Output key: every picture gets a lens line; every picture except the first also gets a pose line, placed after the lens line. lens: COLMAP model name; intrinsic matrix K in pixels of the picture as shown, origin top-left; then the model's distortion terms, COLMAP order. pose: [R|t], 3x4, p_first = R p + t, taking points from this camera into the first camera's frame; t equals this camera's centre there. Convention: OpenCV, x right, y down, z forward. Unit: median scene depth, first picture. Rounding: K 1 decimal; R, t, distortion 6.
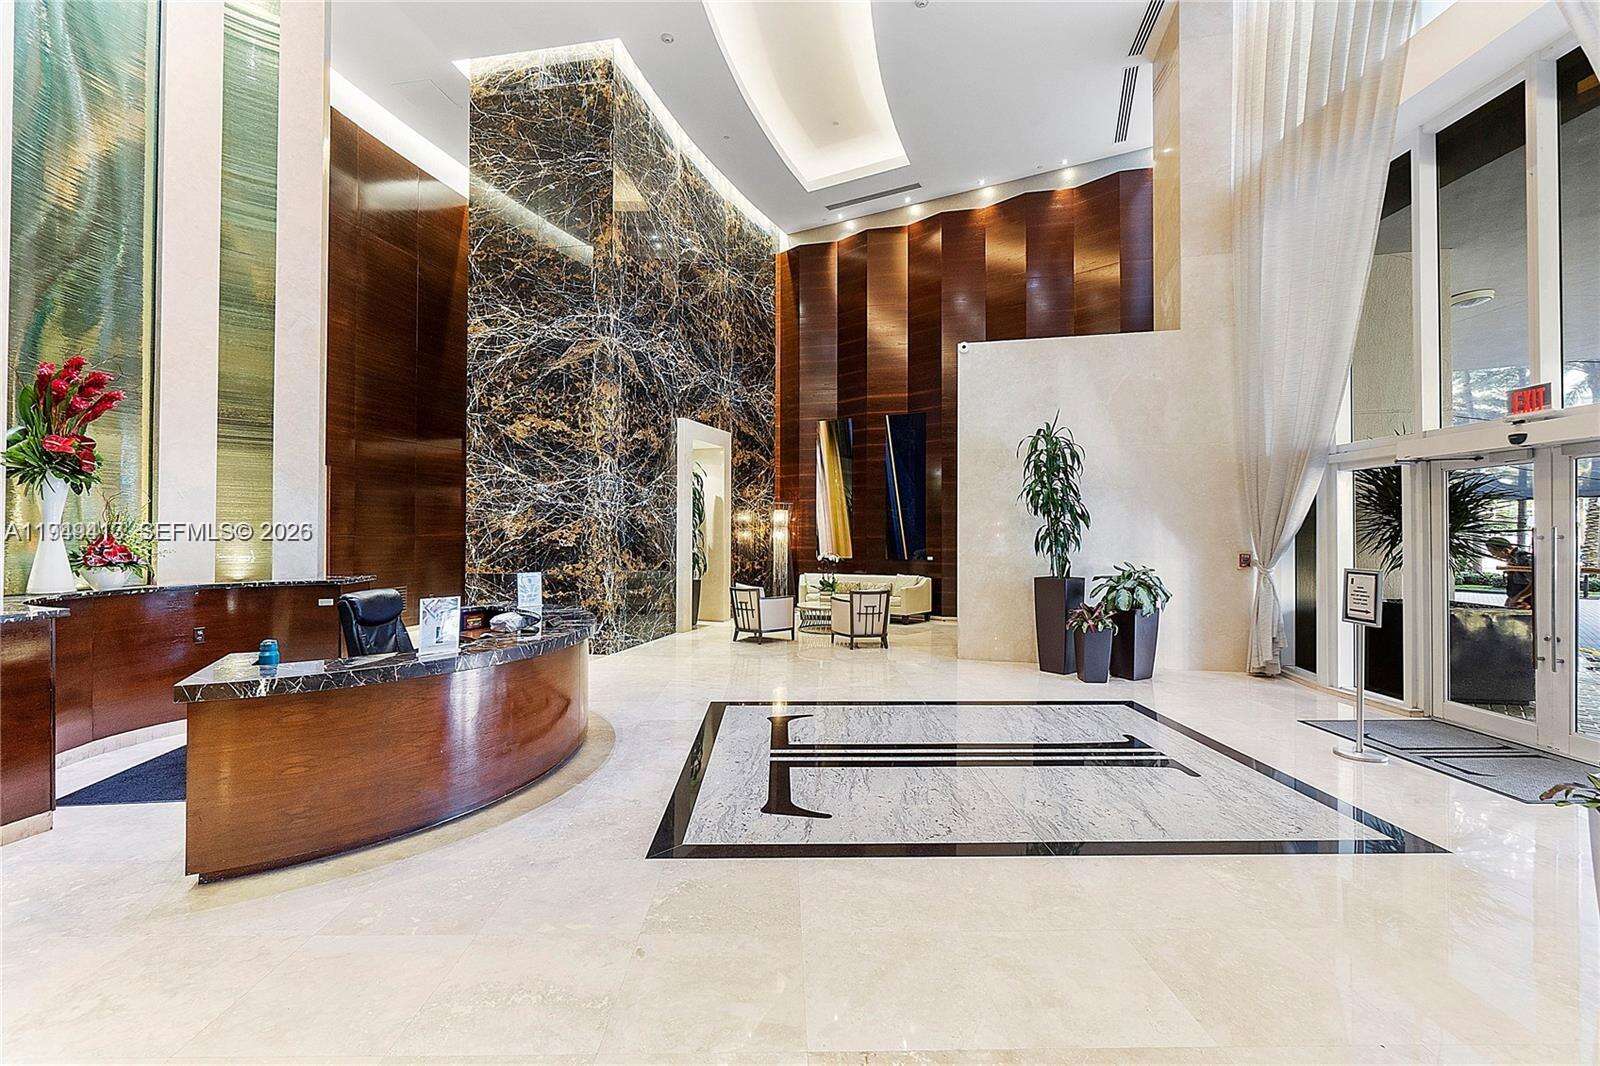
lens RADIAL K [[685.9, 0, 789.7], [0, 685.9, 530.9], [0, 0, 1]] dist [-0.007649, 0.000213]
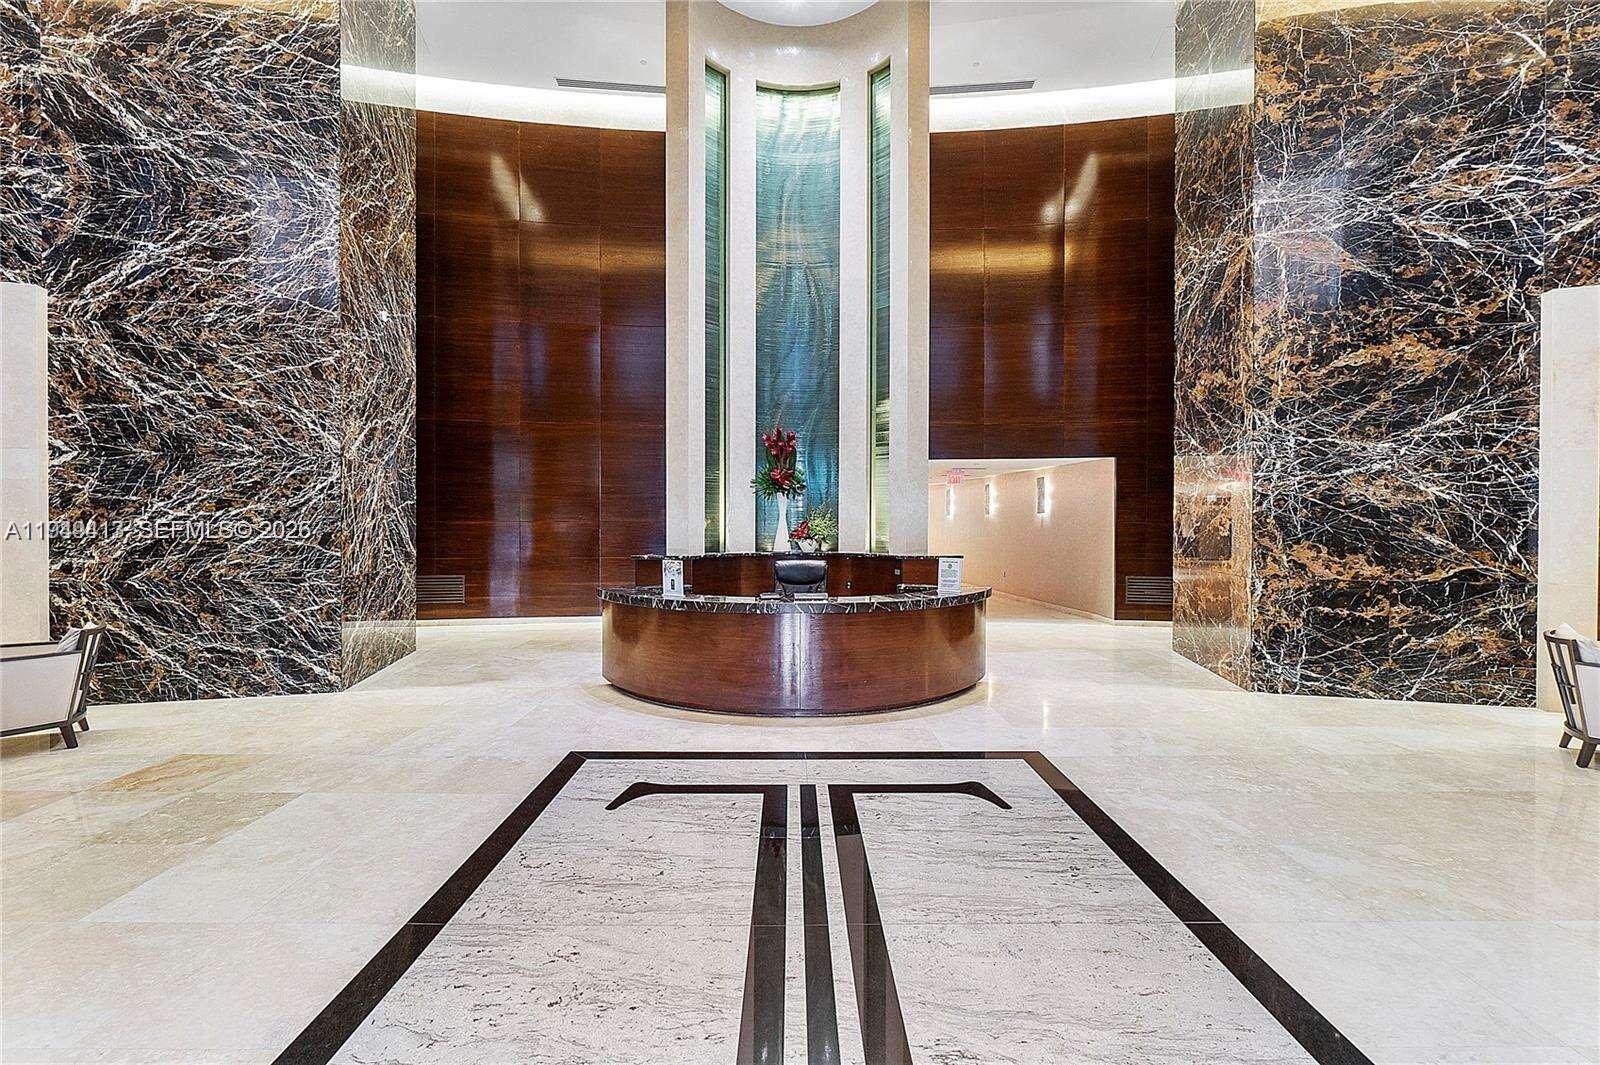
lens RADIAL K [[685.9, 0, 797.5], [0, 685.9, 529.2], [0, 0, 1]] dist [-0.007649, 0.000213]
pose [[-0.003873, 0.007138, -0.999967, 0.424805], [0.005567, 0.999959, 0.007116, 0.007137], [0.999977, -0.005539, -0.003912, 0.529811]]
